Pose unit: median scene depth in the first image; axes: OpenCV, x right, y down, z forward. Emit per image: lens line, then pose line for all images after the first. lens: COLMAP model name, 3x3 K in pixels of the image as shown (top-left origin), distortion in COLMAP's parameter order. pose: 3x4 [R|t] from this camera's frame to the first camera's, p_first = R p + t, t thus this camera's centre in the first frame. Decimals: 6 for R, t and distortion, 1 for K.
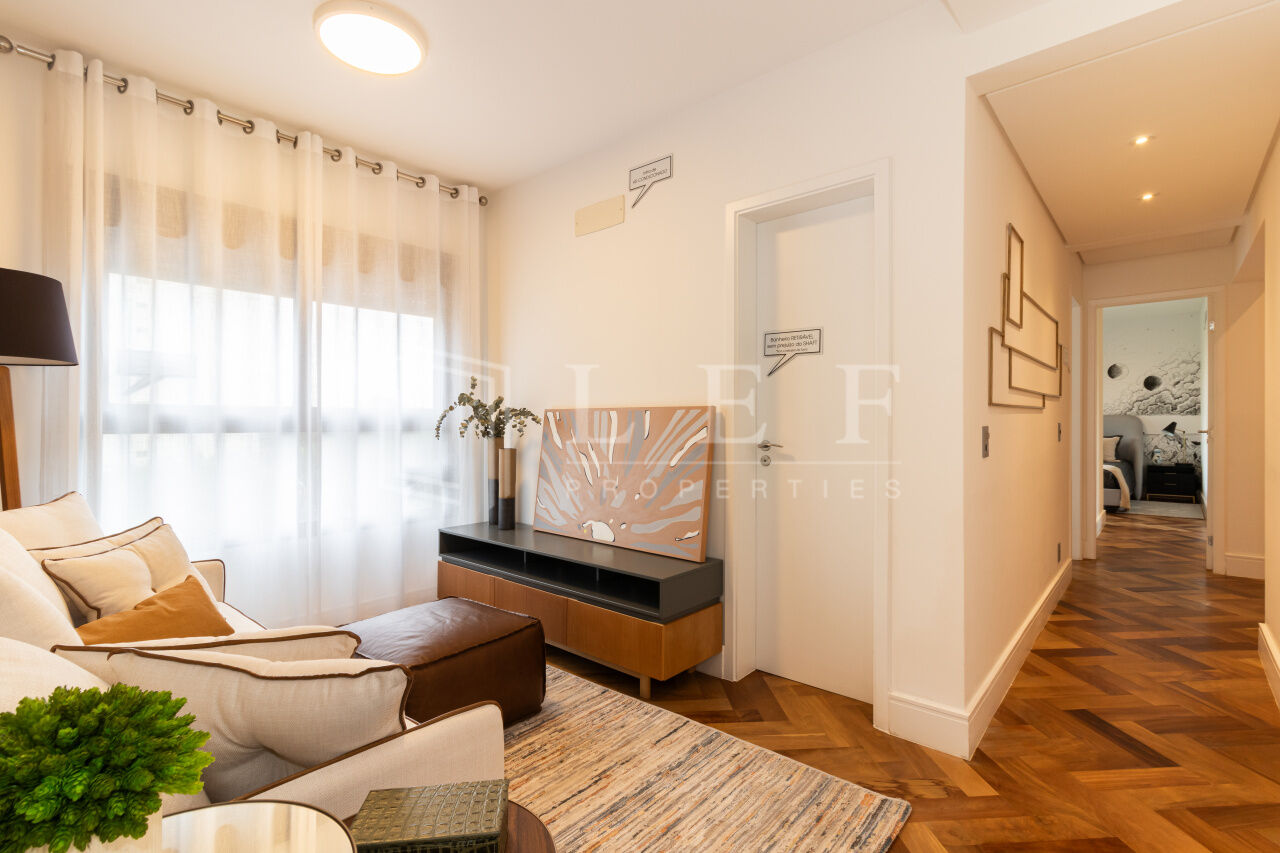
lens RADIAL K [[593.4, 0, 642.8], [0, 593.4, 430.4], [0, 0, 1]] dist [0.003703, 0.001245]
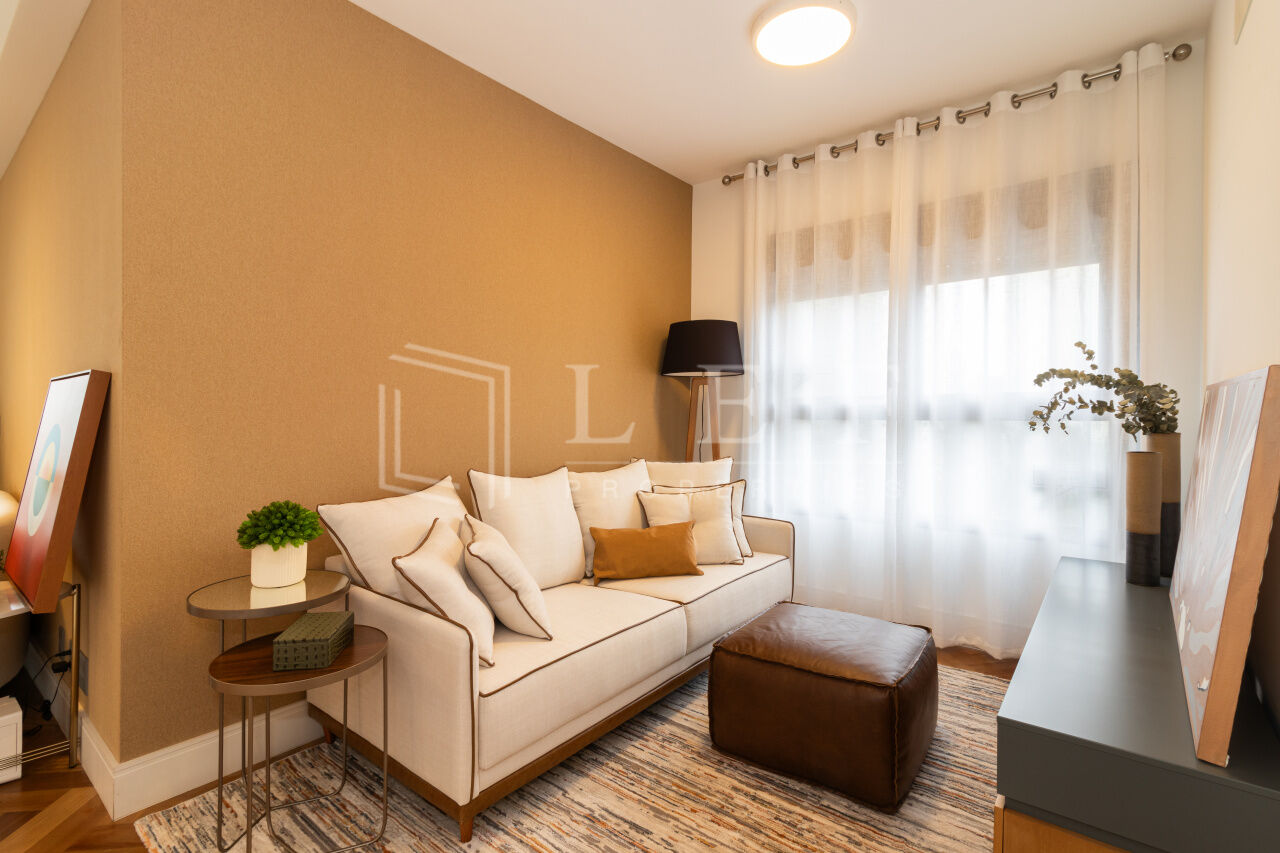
lens RADIAL K [[593.4, 0, 636.3], [0, 593.4, 419.9], [0, 0, 1]] dist [0.003703, 0.001245]
pose [[0.084820, 0.011497, -0.996330, 0.388417], [0.006456, 0.999906, 0.012087, -0.015255], [0.996375, -0.007458, 0.084738, 0.467570]]
